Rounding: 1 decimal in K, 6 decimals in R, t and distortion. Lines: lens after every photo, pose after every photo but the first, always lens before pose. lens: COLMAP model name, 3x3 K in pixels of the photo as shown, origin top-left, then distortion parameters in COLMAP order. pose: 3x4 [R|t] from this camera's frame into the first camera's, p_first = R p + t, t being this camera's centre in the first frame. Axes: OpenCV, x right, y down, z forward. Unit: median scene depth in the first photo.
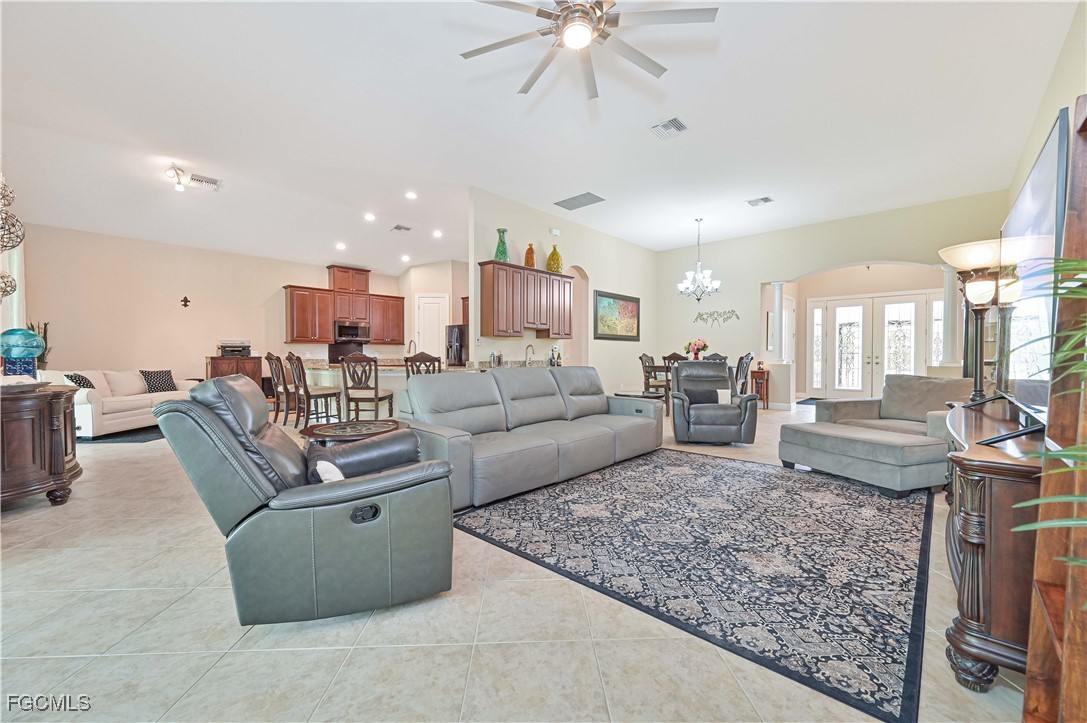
lens RADIAL K [[433.2, 0, 543.5], [0, 433.2, 361.5], [0, 0, 1]] dist [0.001202, -0.000172]
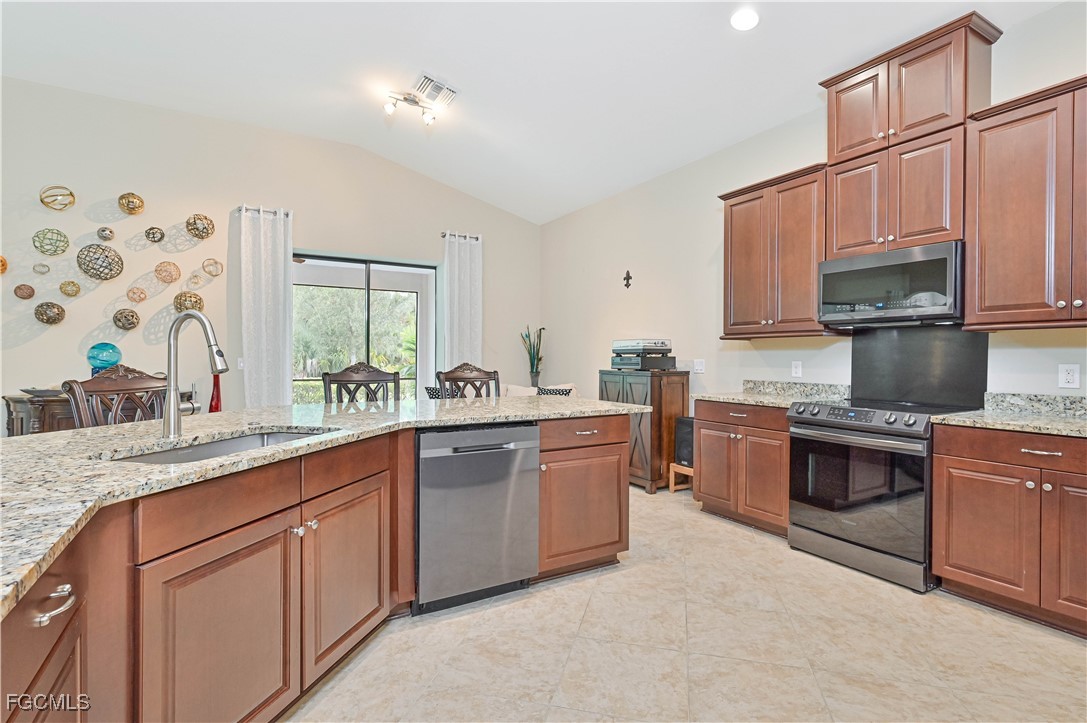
lens RADIAL K [[534.0, 0, 542.7], [0, 534.0, 358.1], [0, 0, 1]] dist [-0.000153, -0.000192]
pose [[-0.283037, 0.000772, -0.959109, -0.077070], [-0.018961, 0.999800, 0.006400, -0.027892], [0.958921, 0.019997, -0.282966, 1.063505]]
